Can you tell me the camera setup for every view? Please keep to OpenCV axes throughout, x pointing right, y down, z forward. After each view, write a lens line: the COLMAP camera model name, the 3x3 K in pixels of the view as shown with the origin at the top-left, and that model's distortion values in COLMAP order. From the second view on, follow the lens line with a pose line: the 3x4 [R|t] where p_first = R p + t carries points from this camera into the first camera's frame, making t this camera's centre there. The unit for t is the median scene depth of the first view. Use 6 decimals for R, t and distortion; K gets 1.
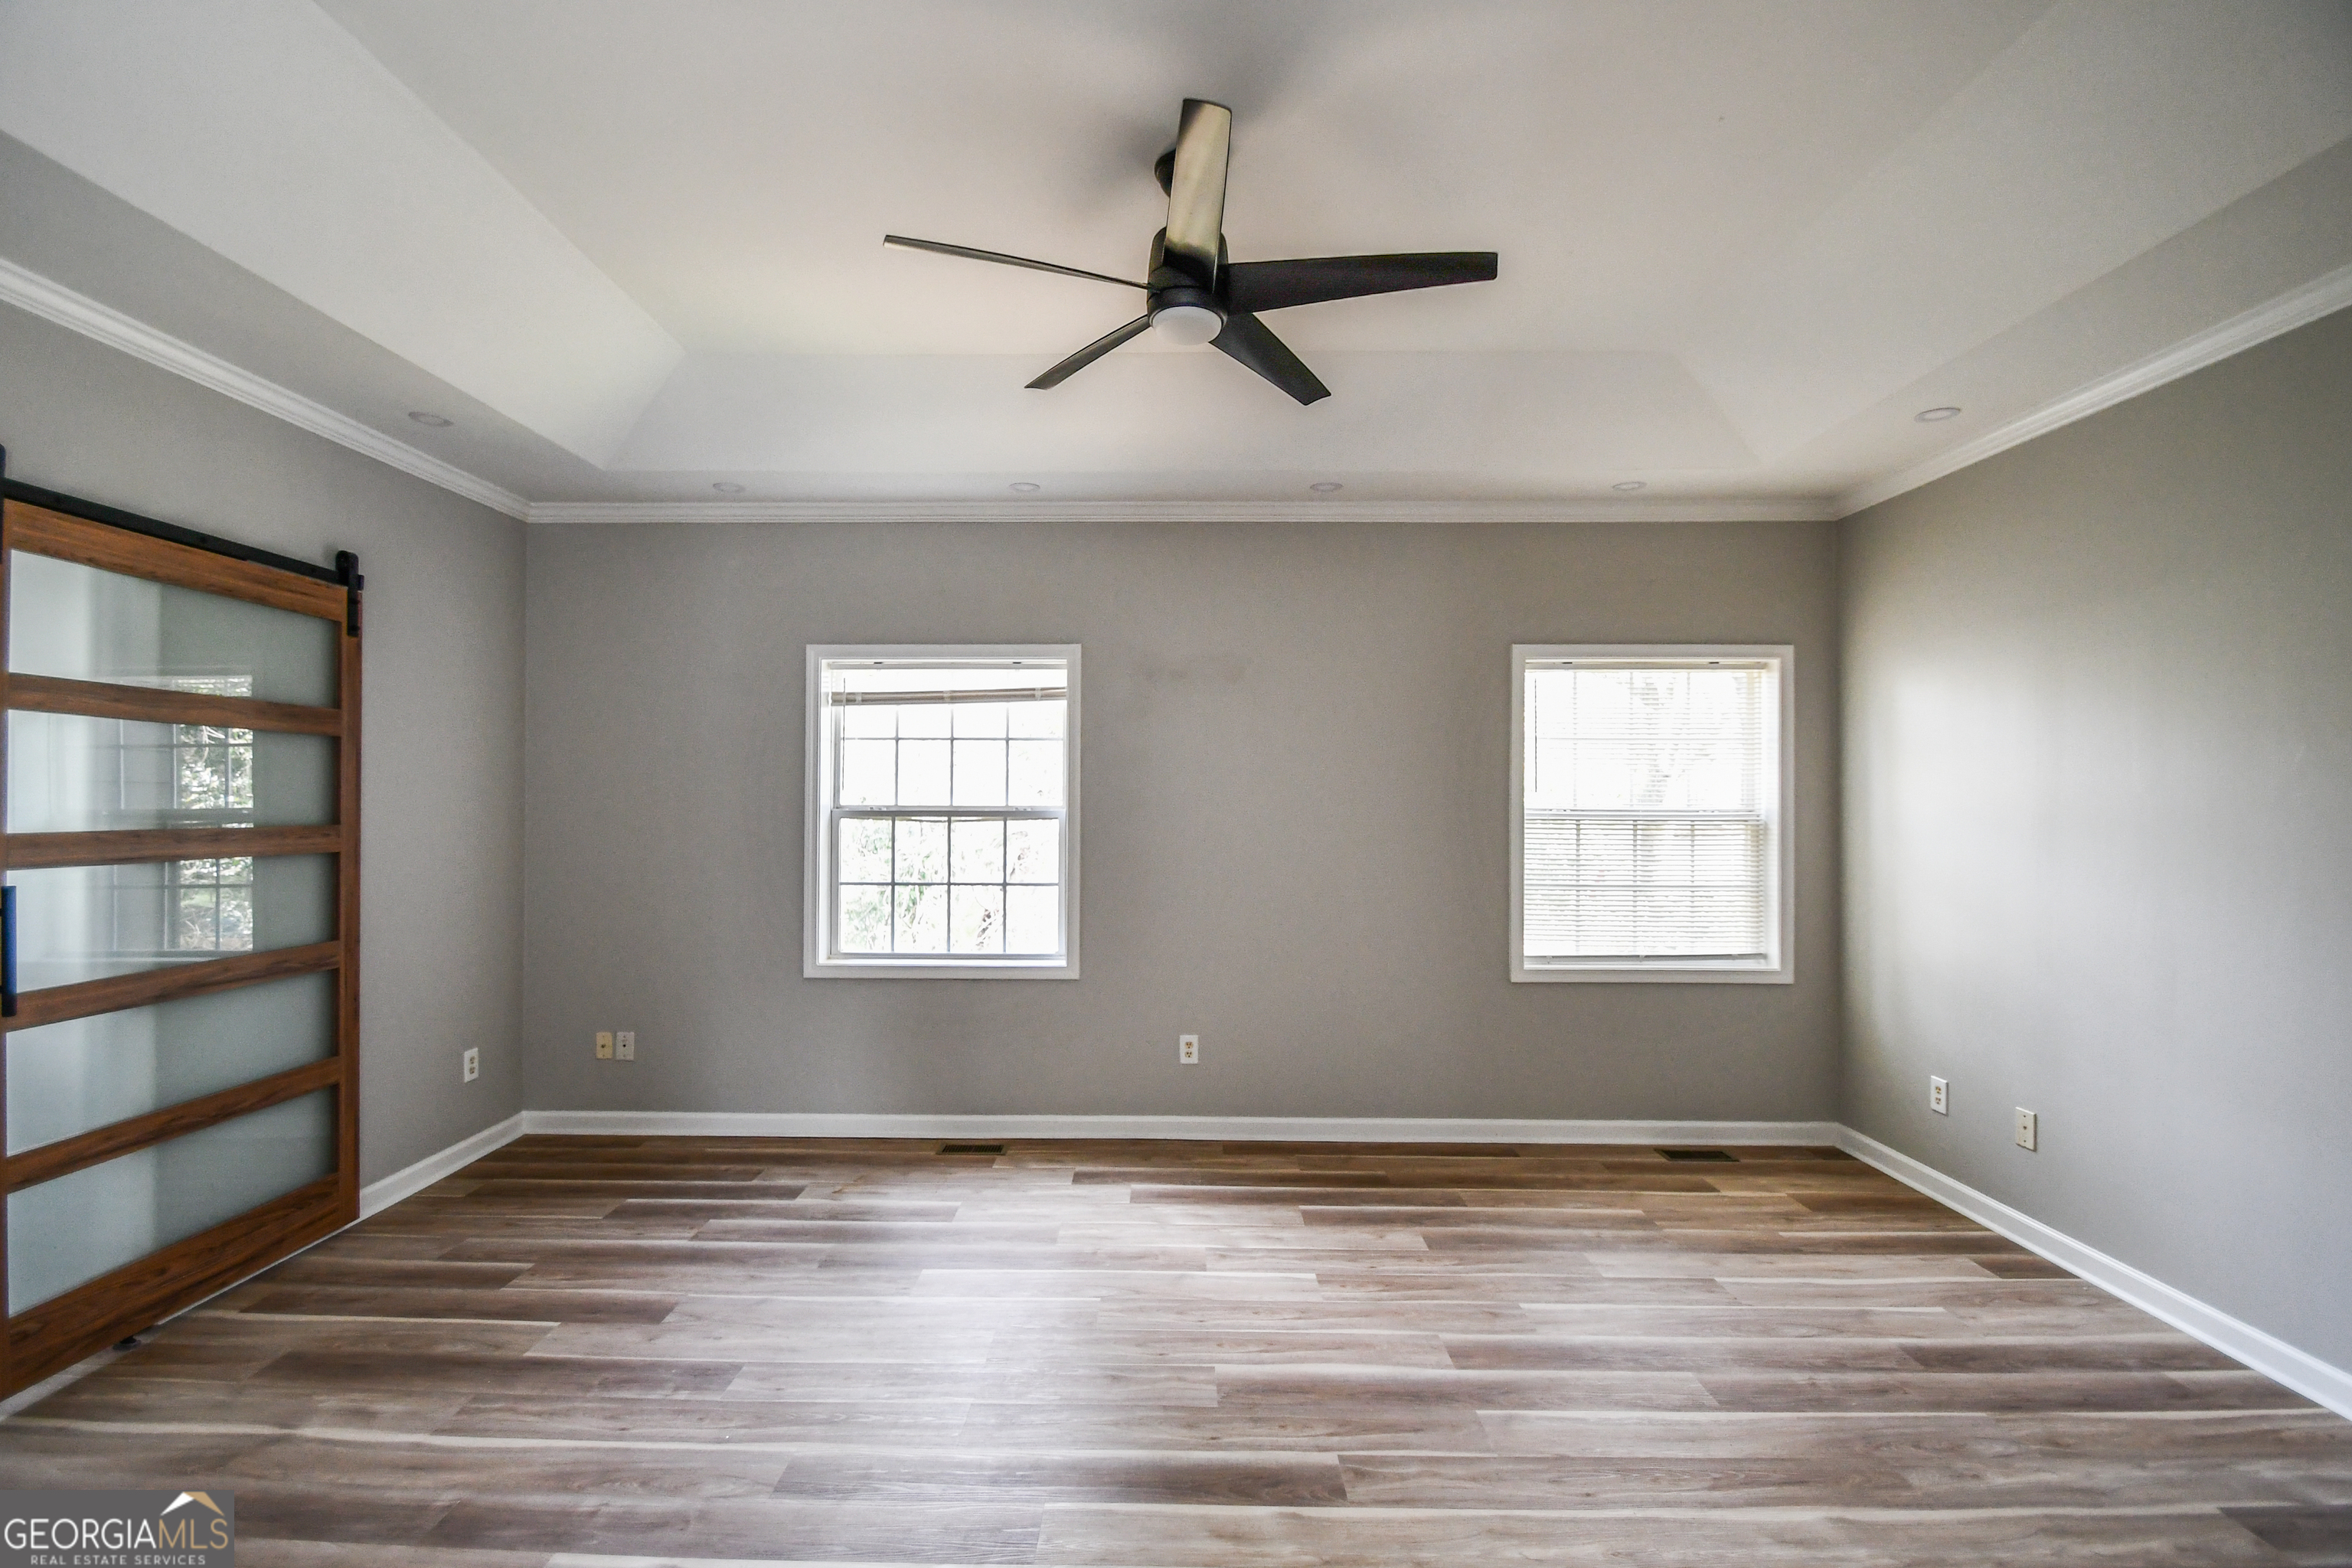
lens RADIAL K [[1054.7, 0, 1161.1], [0, 1054.7, 801.9], [0, 0, 1]] dist [0.005881, -0.013459]
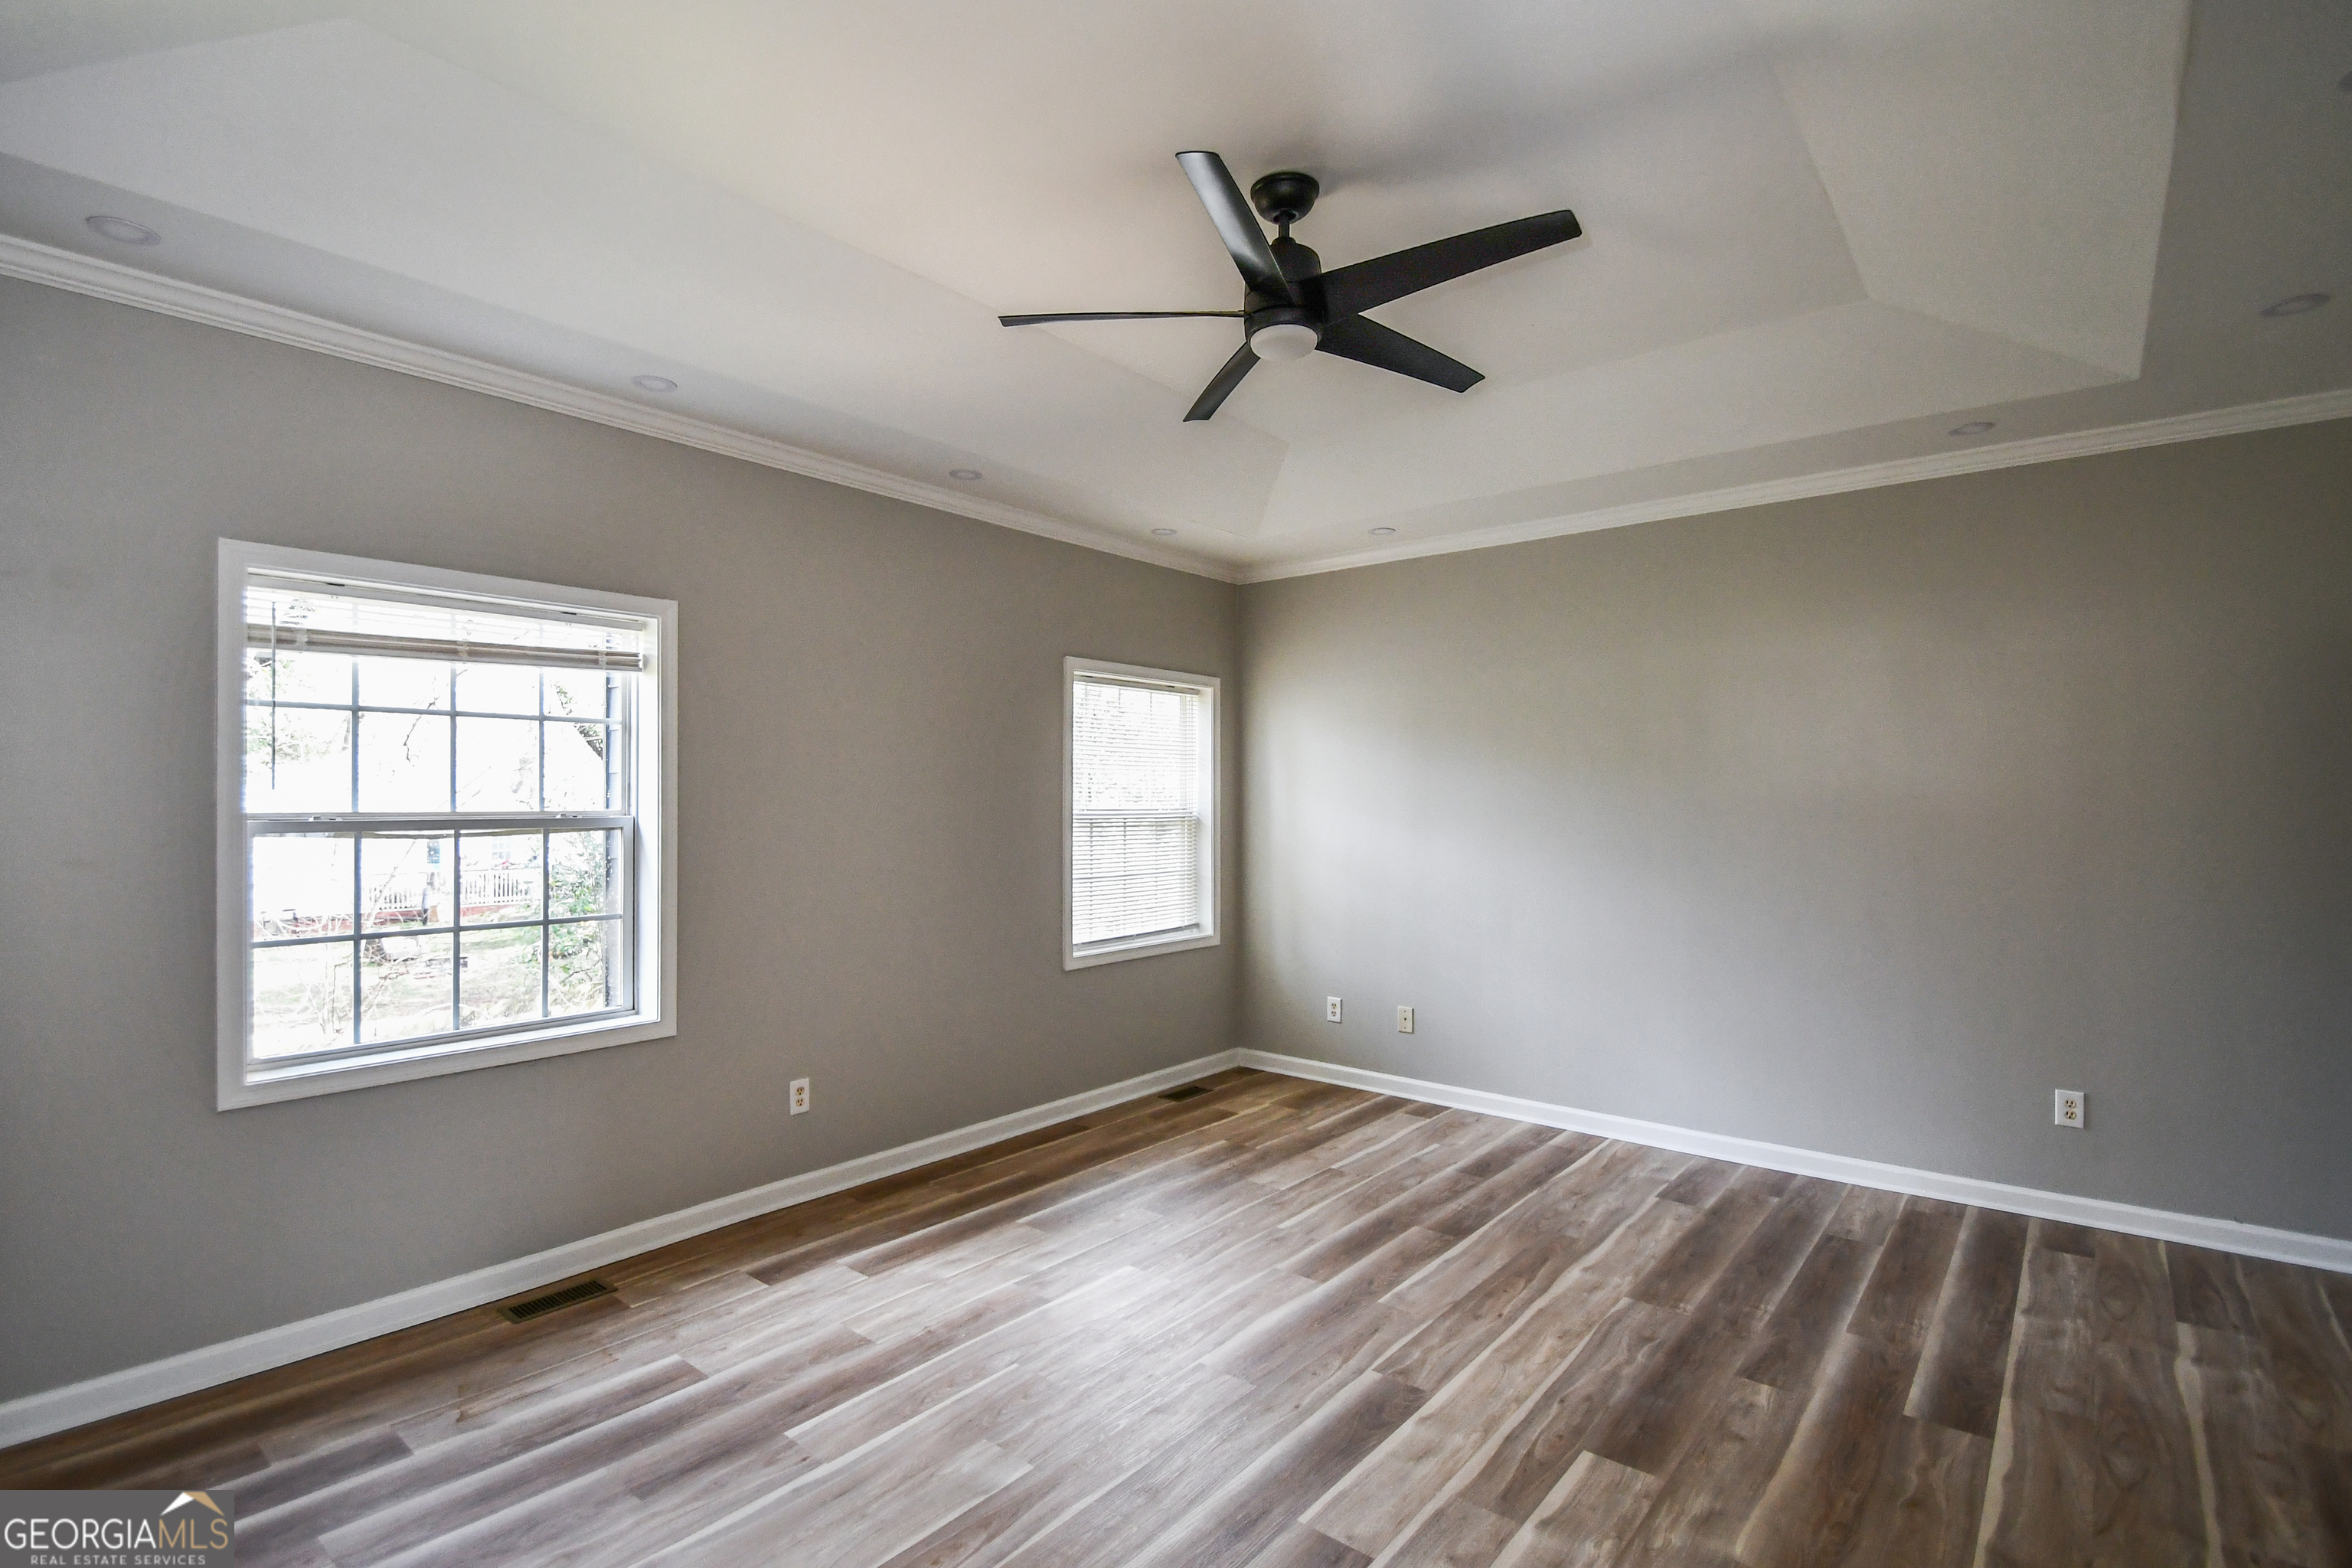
lens RADIAL K [[1110.2, 0, 1139.9], [0, 1110.2, 799.4], [0, 0, 1]] dist [0.001688, -0.011261]
pose [[0.637689, -0.003393, 0.770286, -0.542901], [0.006987, 0.999975, -0.001380, -0.000537], [-0.770262, 0.006262, 0.637697, 0.248667]]
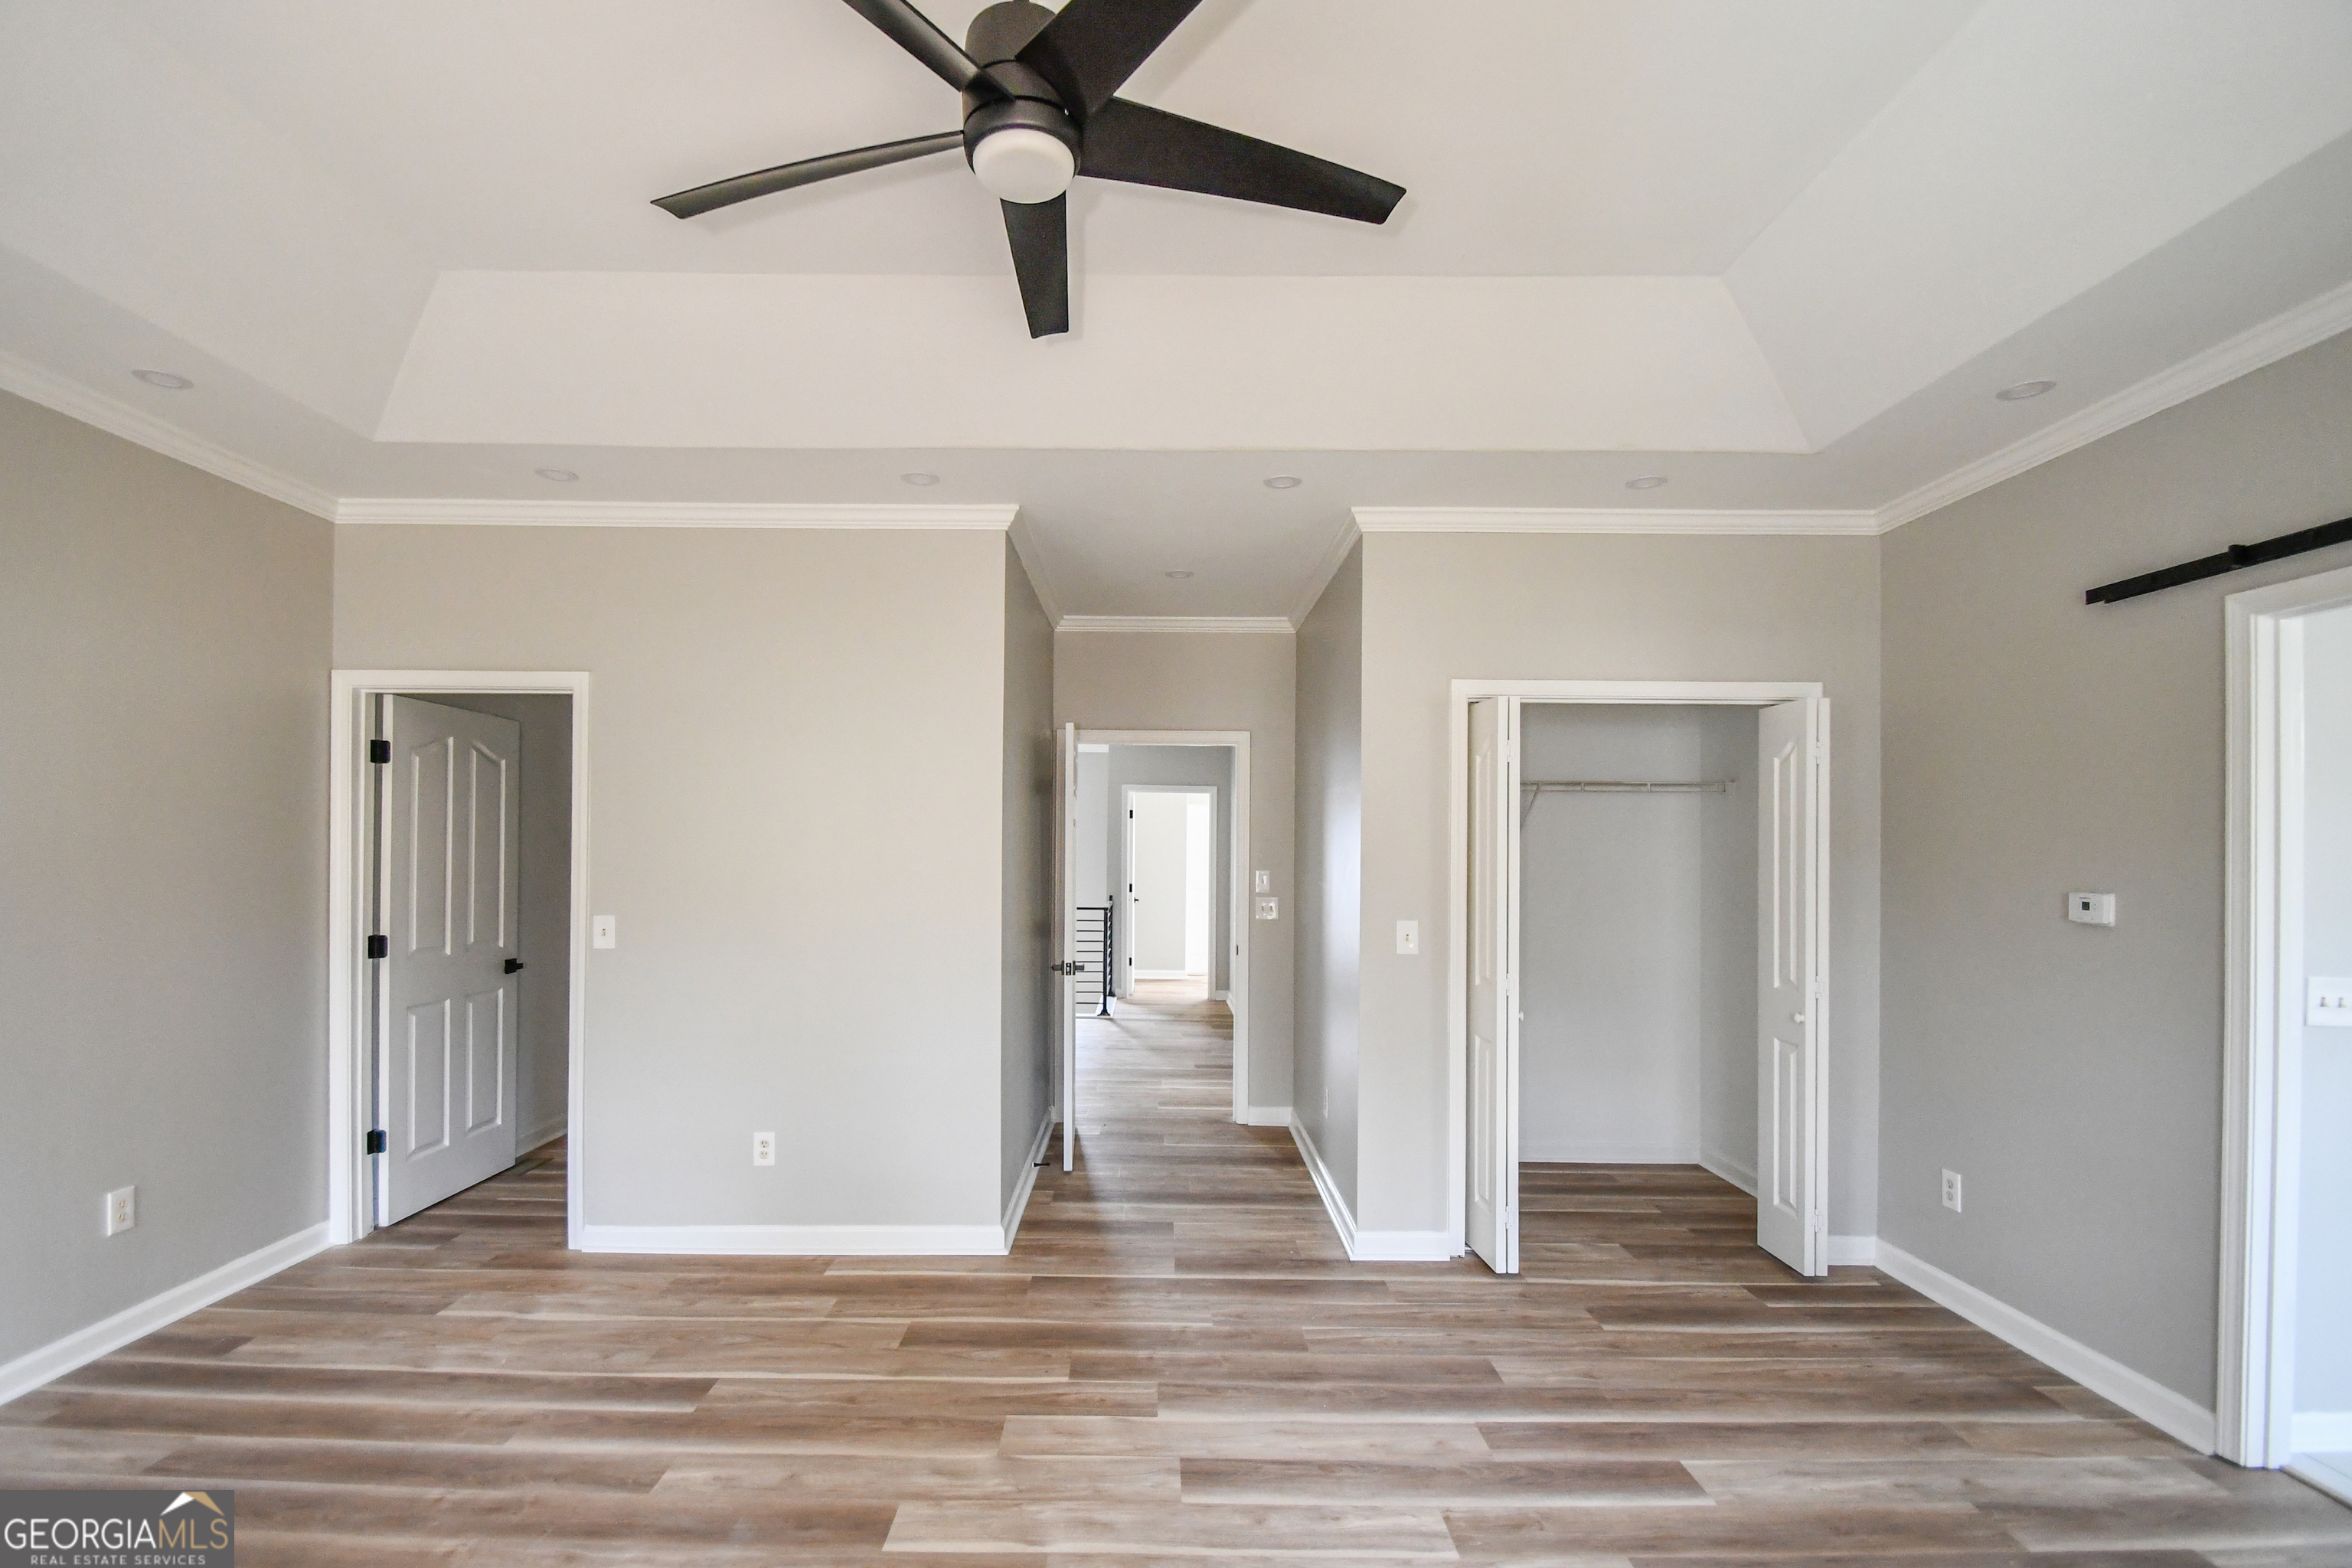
lens RADIAL K [[1054.7, 0, 1154.3], [0, 1054.7, 827.8], [0, 0, 1]] dist [0.005881, -0.013459]
pose [[-0.999852, -0.006535, 0.015888, -0.051355], [-0.006573, 0.999976, -0.002370, -0.013519], [-0.015873, -0.002474, -0.999871, 1.014254]]
